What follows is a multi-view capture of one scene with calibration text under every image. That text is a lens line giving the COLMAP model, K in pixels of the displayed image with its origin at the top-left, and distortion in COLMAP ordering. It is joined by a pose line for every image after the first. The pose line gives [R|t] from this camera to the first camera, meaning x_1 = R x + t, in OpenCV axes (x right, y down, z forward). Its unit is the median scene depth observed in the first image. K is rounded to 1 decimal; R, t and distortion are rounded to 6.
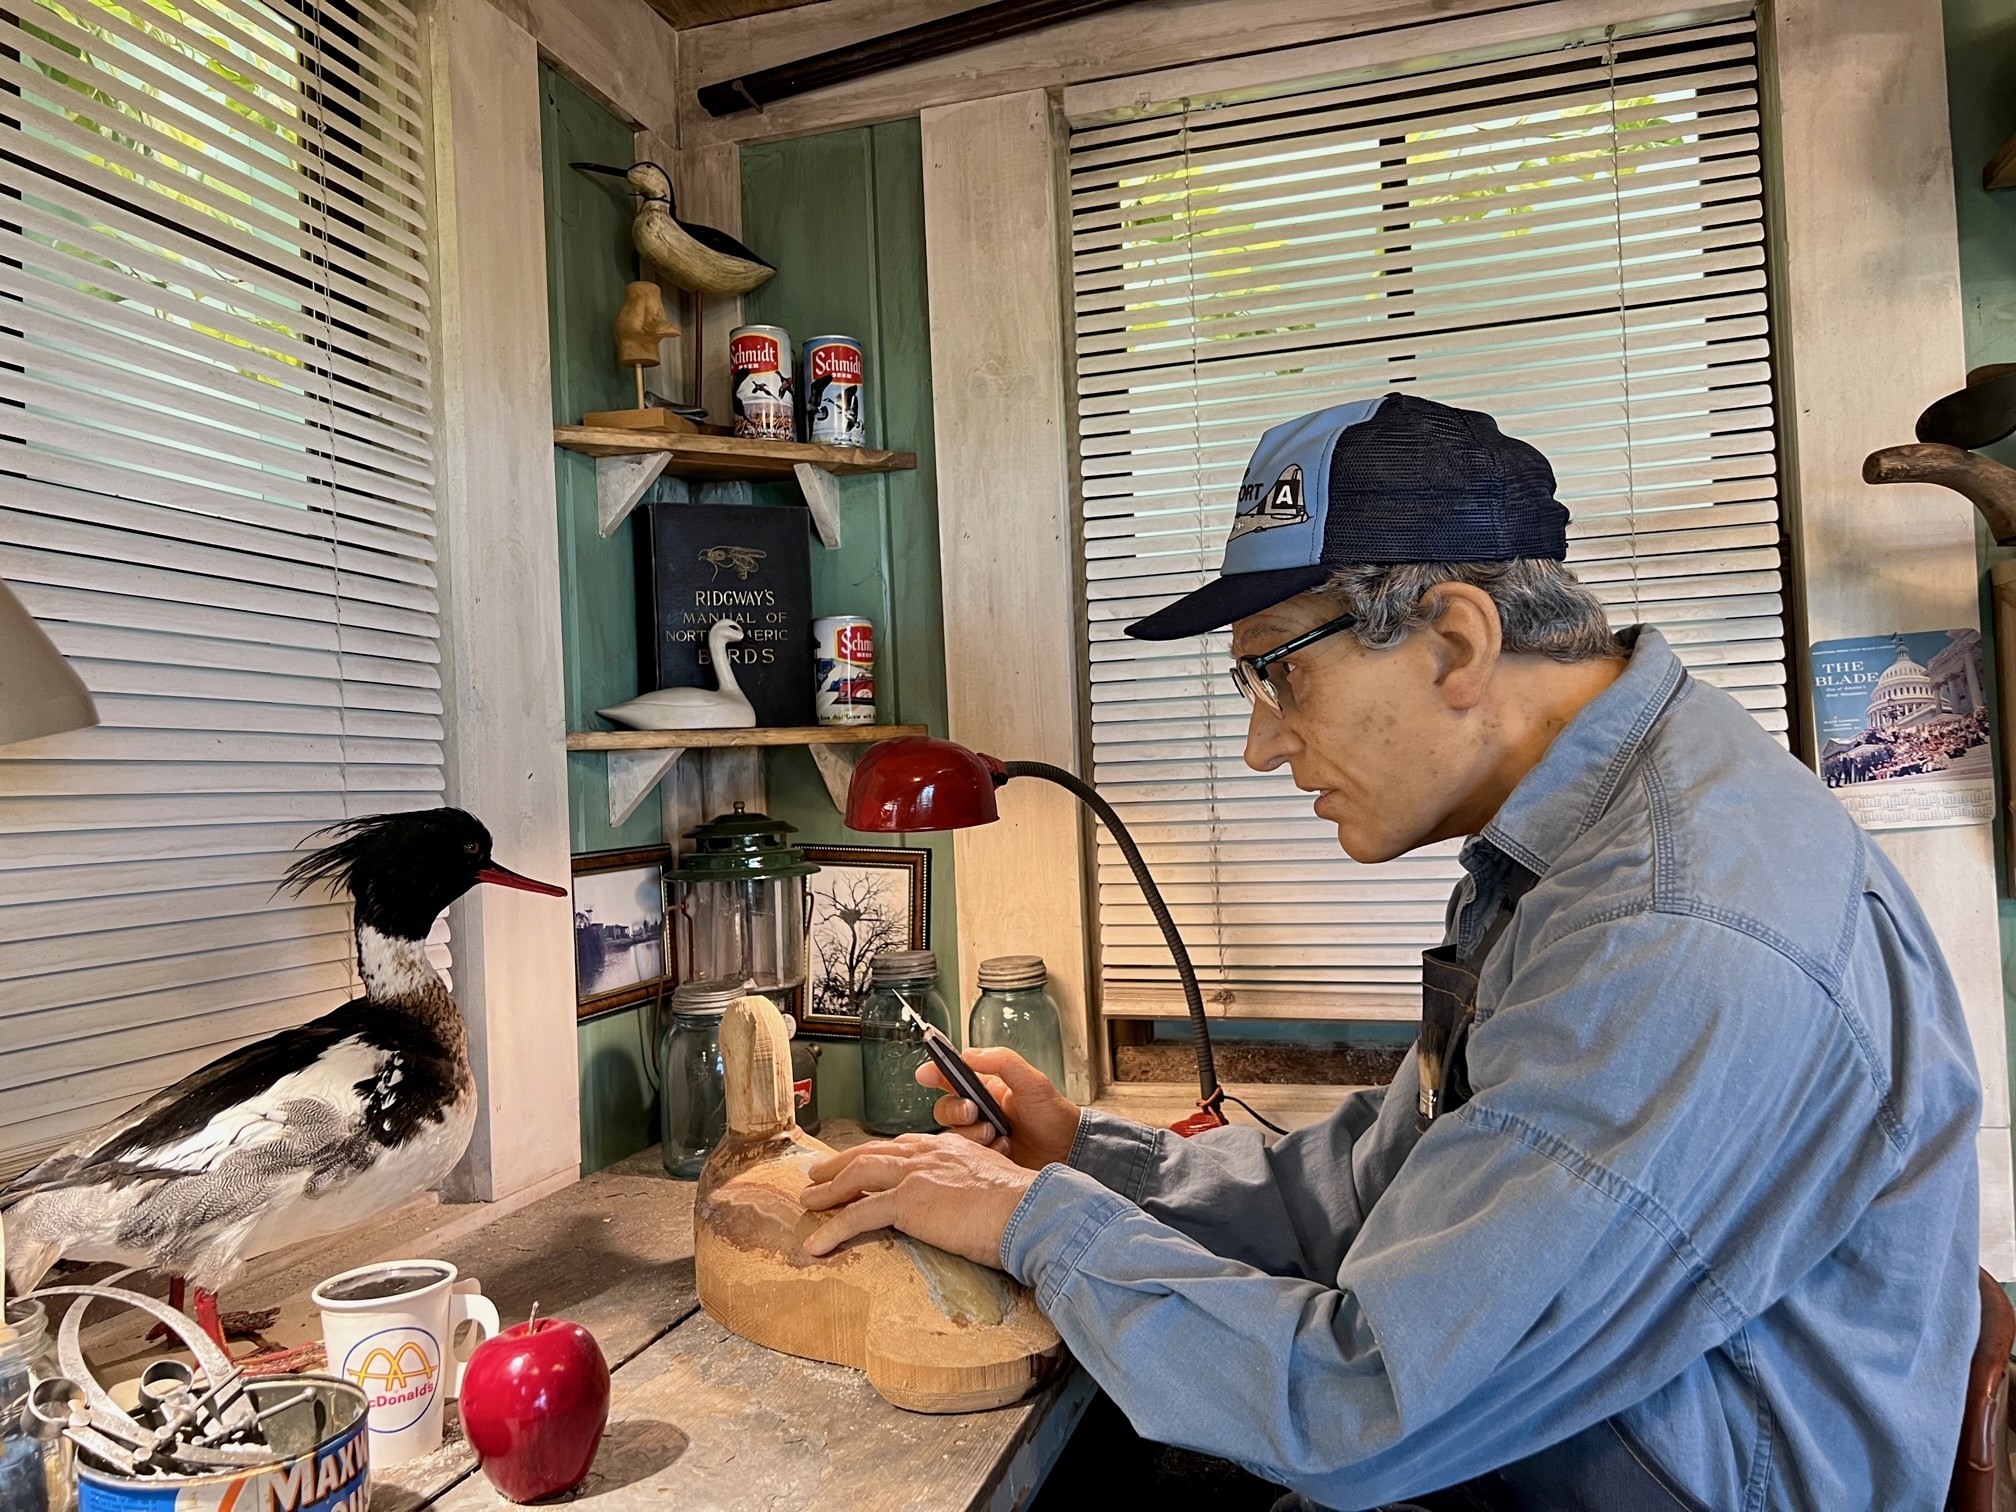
lens RADIAL K [[1518.5, 0, 1008.0], [0, 1518.5, 756.0], [0, 0, 1]] dist [0.067930, -0.095623]
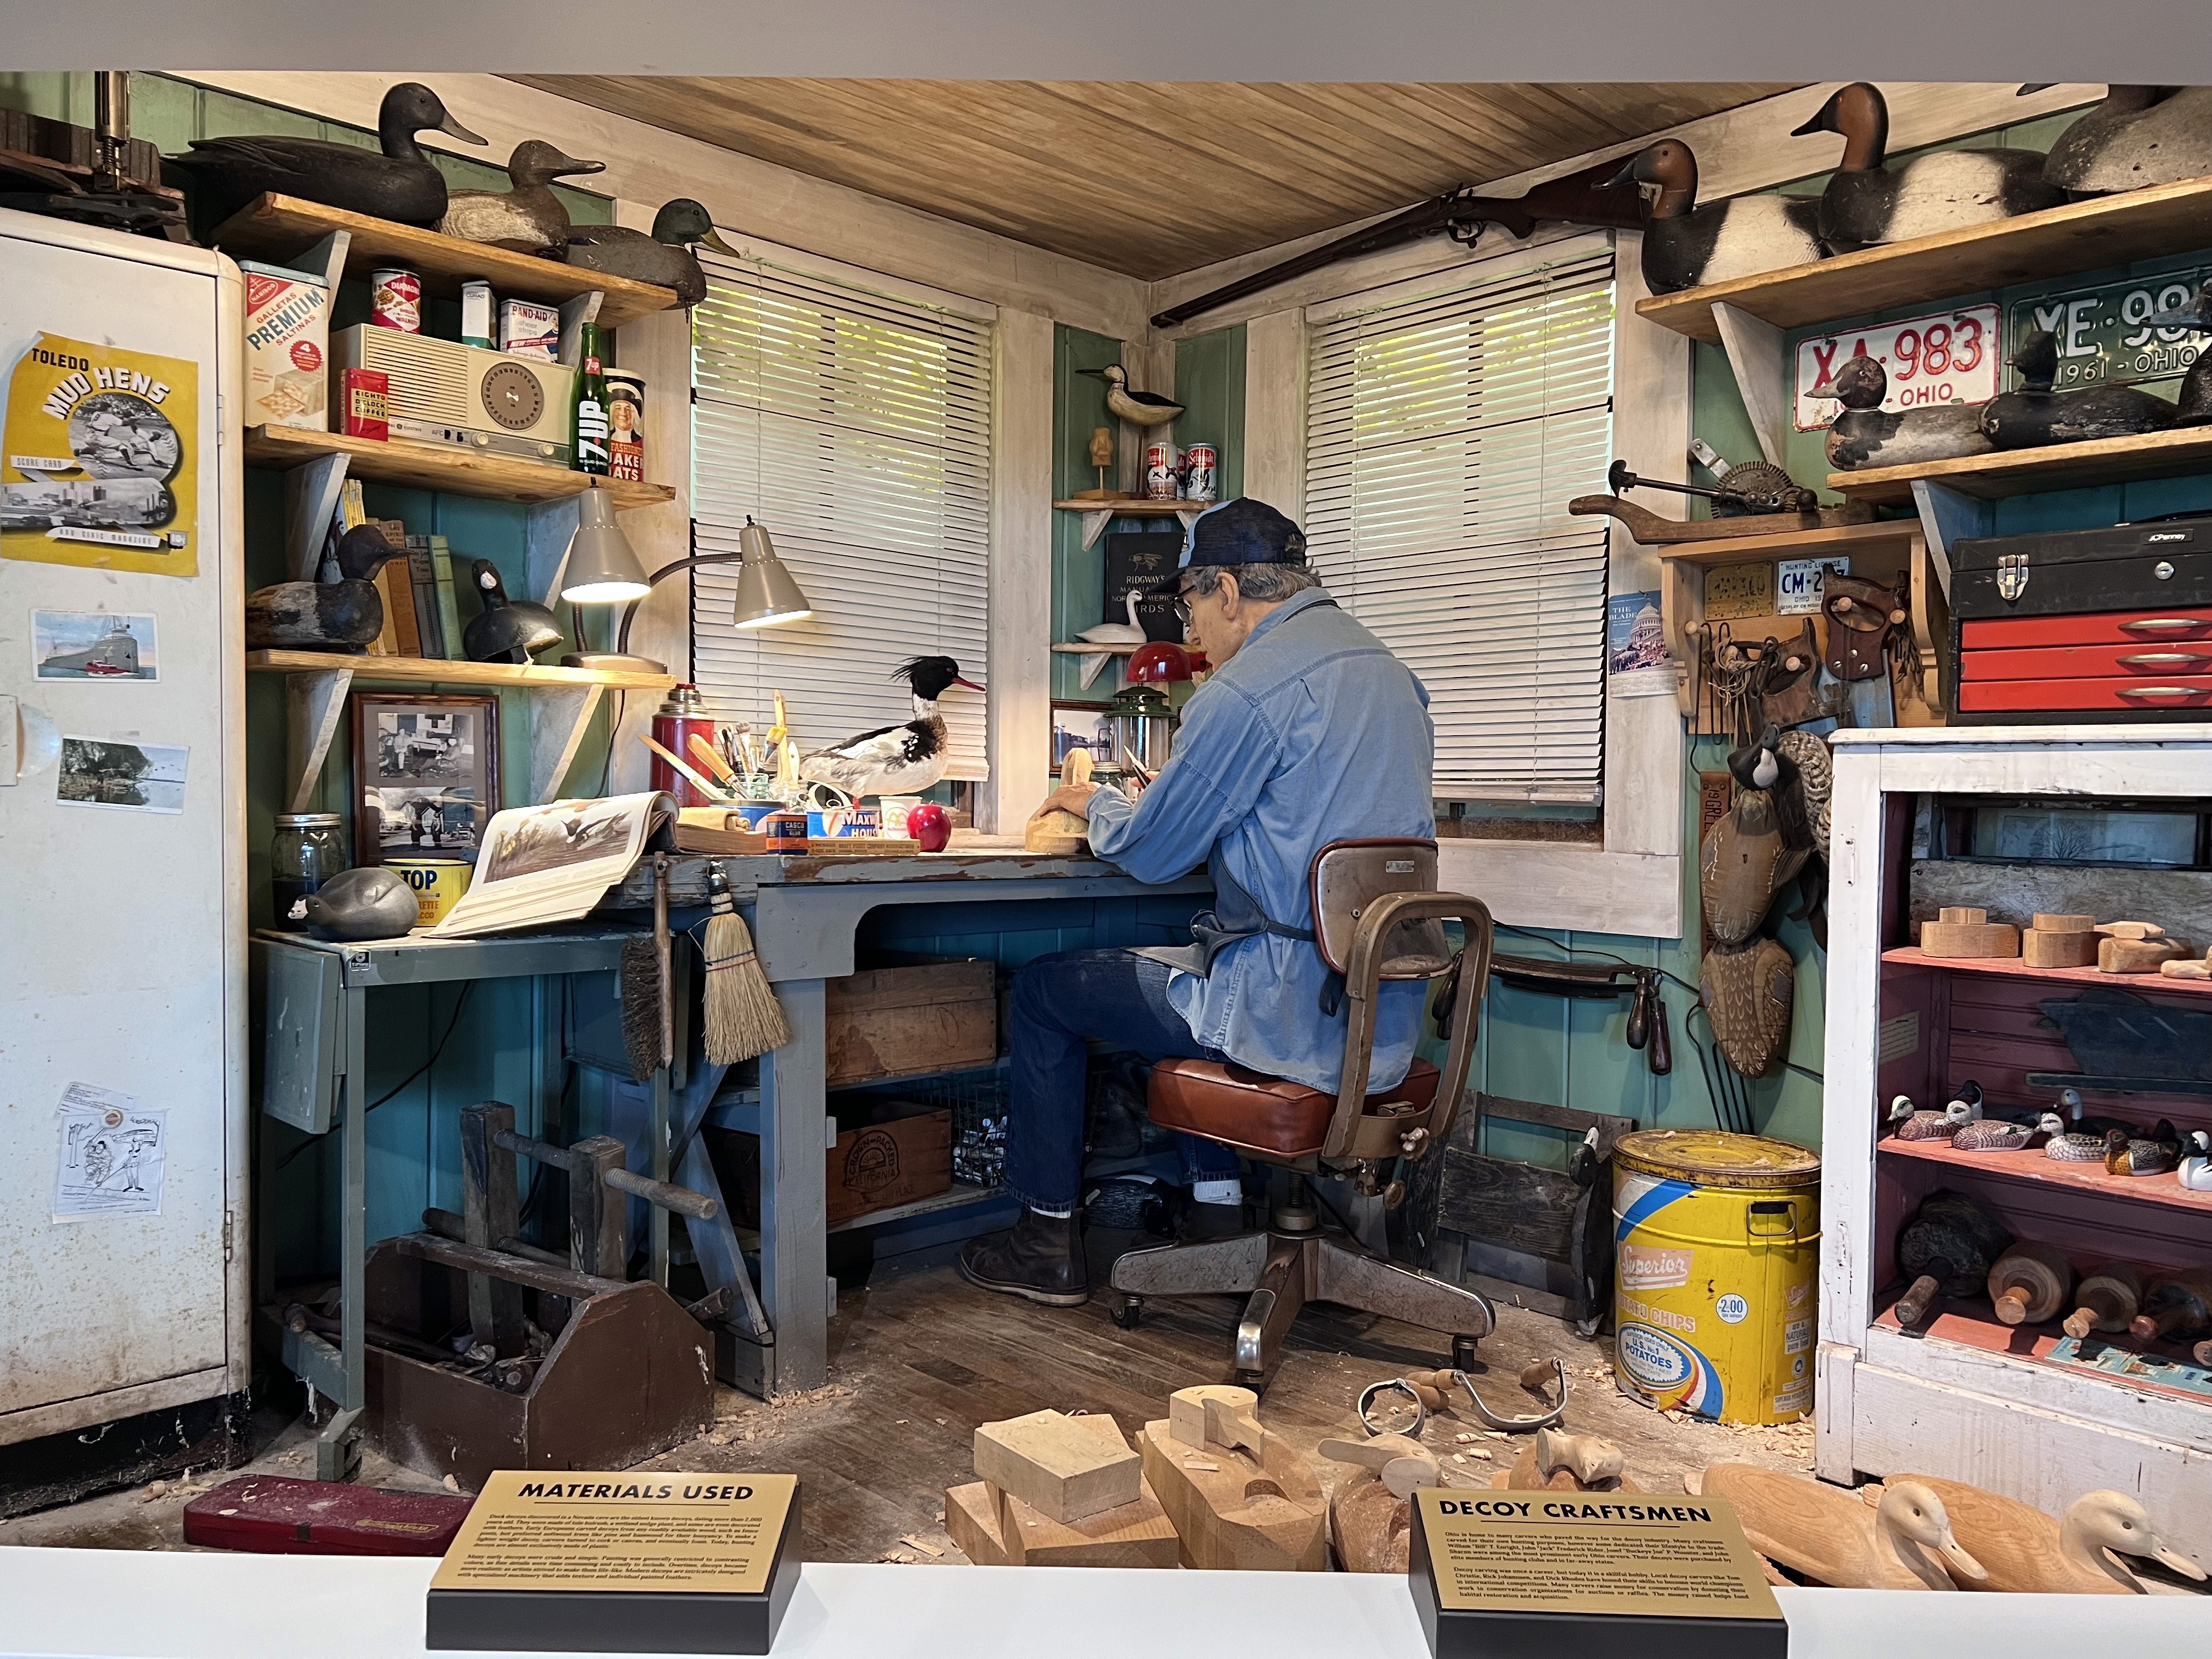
lens RADIAL K [[1681.0, 0, 1104.2], [0, 1681.0, 863.9], [0, 0, 1]] dist [0.041511, -0.101804]
pose [[0.865597, 0.073246, -0.495355, 1.409144], [-0.043935, 0.996538, 0.070579, 0.180682], [0.498810, -0.039330, 0.865819, -1.502006]]
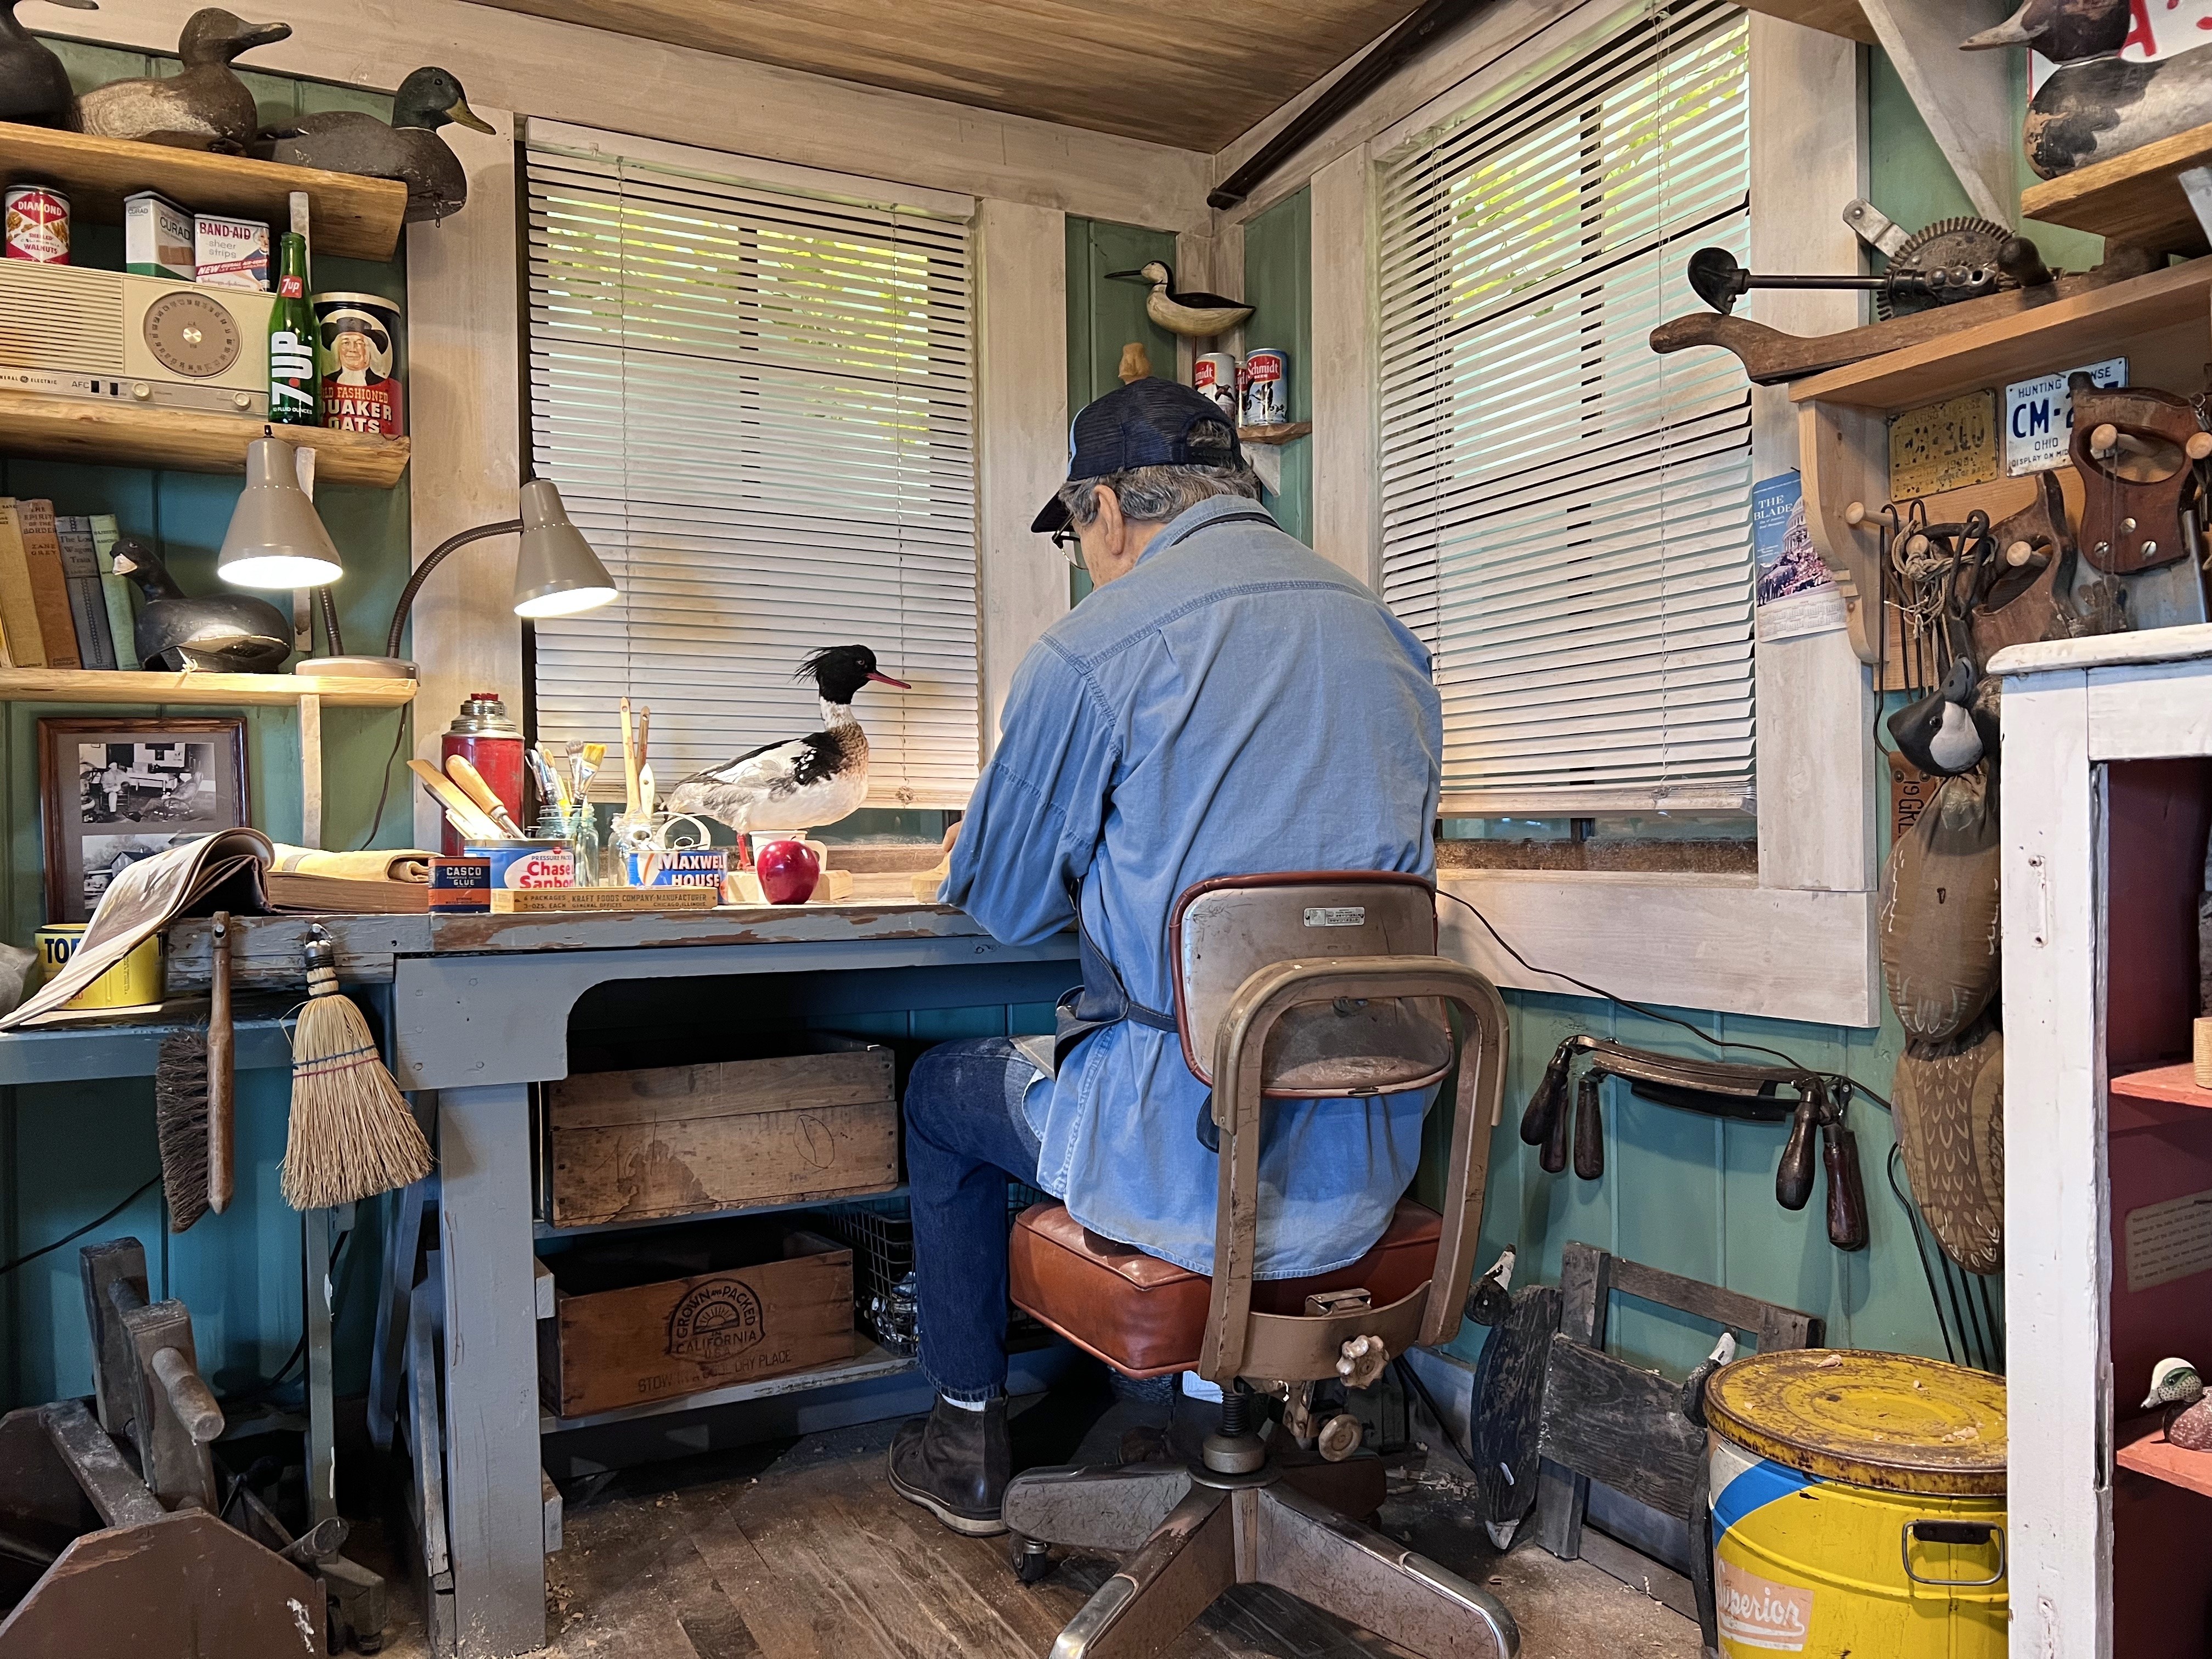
lens RADIAL K [[1687.0, 0, 1107.4], [0, 1687.0, 868.5], [0, 0, 1]] dist [0.004391, -0.003065]
pose [[0.687875, 0.044416, -0.724469, 1.550584], [-0.007731, 0.998518, 0.053877, 0.212507], [0.725788, -0.031459, 0.687198, -0.361806]]
